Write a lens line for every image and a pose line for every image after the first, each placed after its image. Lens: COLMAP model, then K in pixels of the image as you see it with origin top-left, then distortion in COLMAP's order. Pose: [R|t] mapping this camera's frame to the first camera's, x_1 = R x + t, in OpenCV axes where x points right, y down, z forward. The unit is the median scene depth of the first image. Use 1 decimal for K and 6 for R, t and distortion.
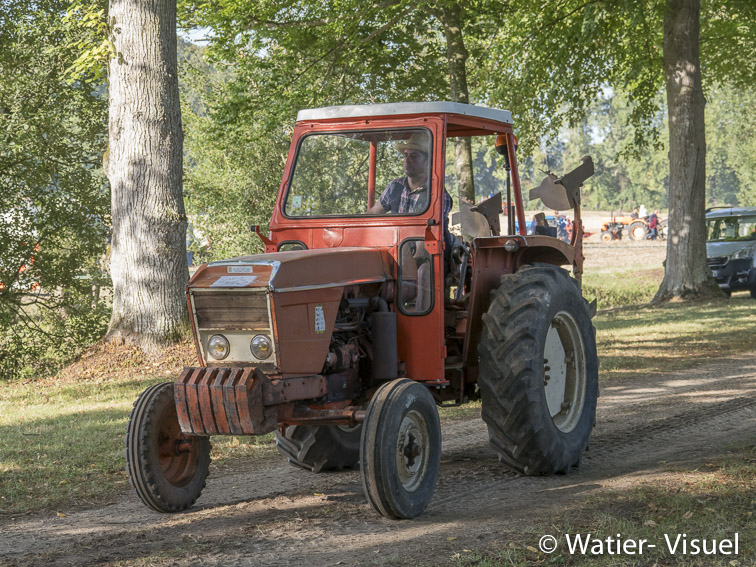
lens RADIAL K [[1917.3, 0, 378.0], [0, 1917.3, 283.5], [0, 0, 1]] dist [0.024929, 0.295152]
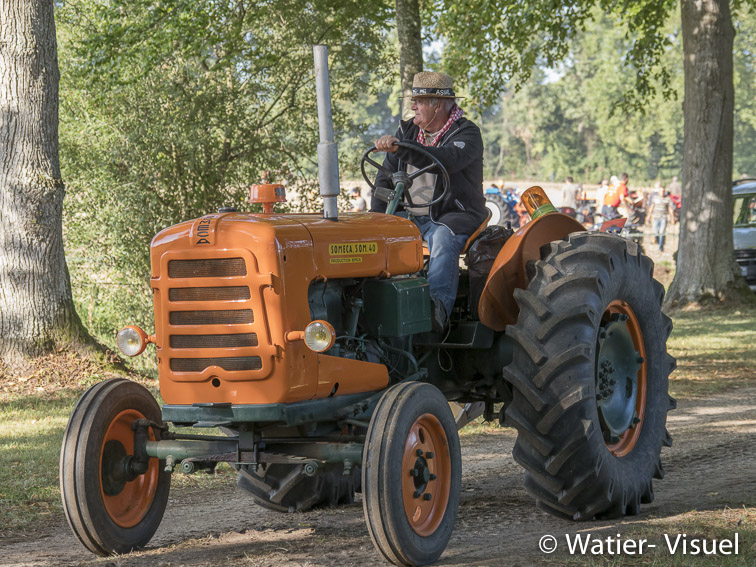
lens RADIAL K [[2872.4, 0, 409.8], [0, 2872.4, 282.4], [0, 0, 1]] dist [0.401238, -4.167320]
pose [[0.997669, 0.011560, 0.067258, -0.024607], [-0.011433, 0.999932, -0.002270, 0.003038], [-0.067280, 0.001496, 0.997733, -0.081649]]
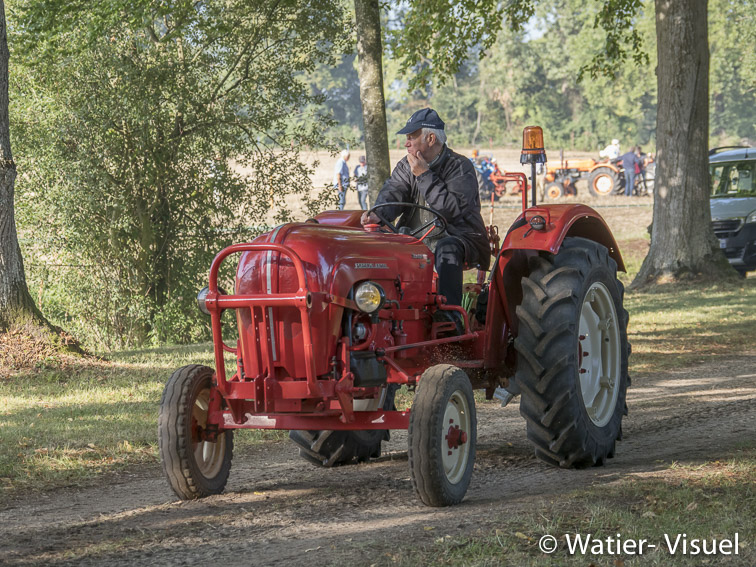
lens RADIAL K [[3177.5, 0, 378.0], [0, 3177.5, 283.5], [0, 0, 1]] dist [0.303566, 2.187566]
pose [[0.997822, -0.002922, 0.065896, -0.025143], [0.002619, 0.999986, 0.004695, 0.003691], [-0.065909, -0.004513, 0.997815, -0.144792]]
